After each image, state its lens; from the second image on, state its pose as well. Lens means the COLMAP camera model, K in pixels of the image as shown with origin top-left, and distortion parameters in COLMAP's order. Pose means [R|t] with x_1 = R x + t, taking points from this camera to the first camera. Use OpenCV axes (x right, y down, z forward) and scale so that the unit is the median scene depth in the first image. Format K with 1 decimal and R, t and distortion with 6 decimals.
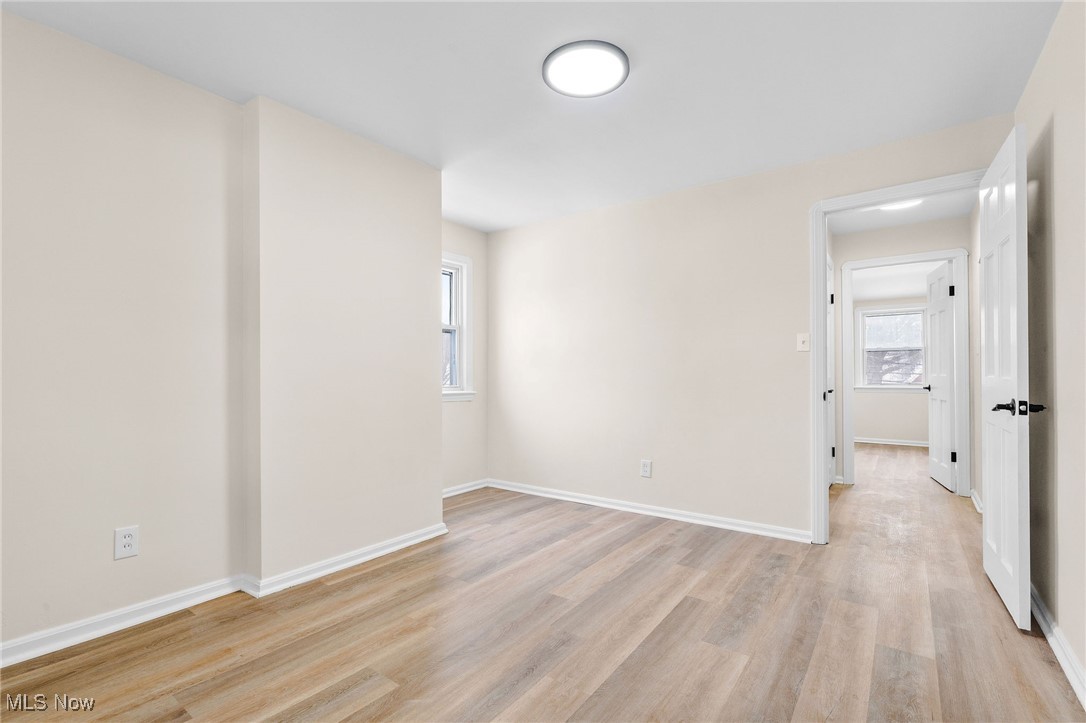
lens RADIAL K [[499.9, 0, 535.5], [0, 499.9, 368.9], [0, 0, 1]] dist [-0.003450, 0.001060]
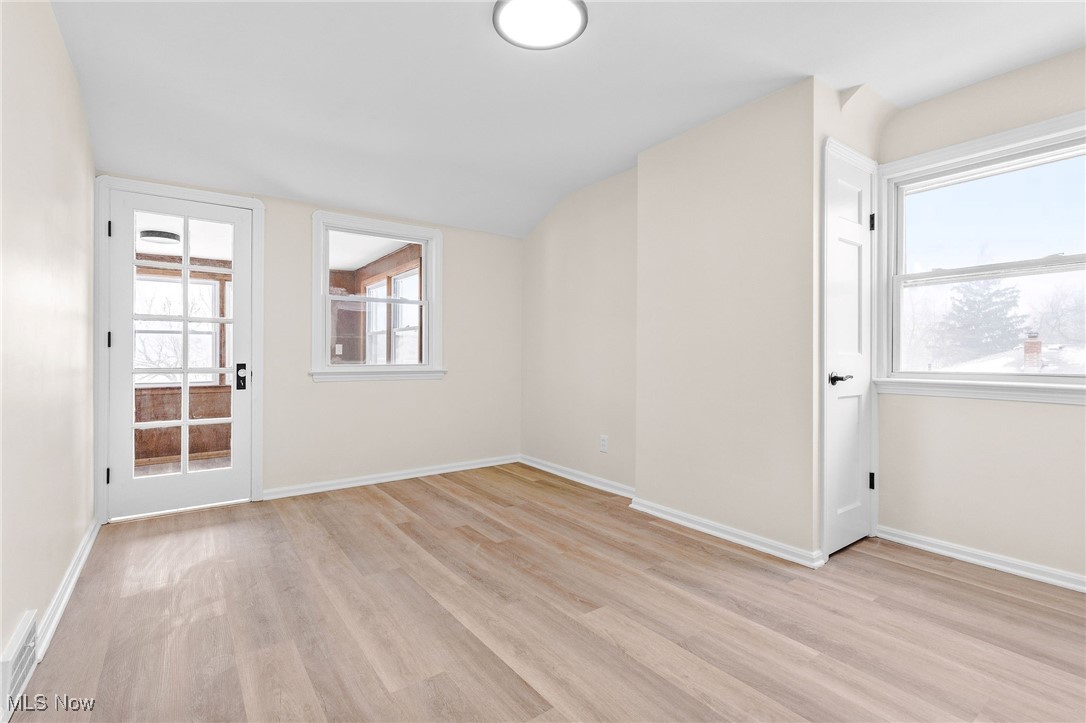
lens RADIAL K [[499.9, 0, 536.2], [0, 499.9, 356.2], [0, 0, 1]] dist [-0.003450, 0.001060]
pose [[-0.301860, 0.005582, -0.953336, 0.925565], [0.011584, 0.999931, 0.002187, 0.014298], [0.953282, -0.010383, -0.301904, 1.204058]]
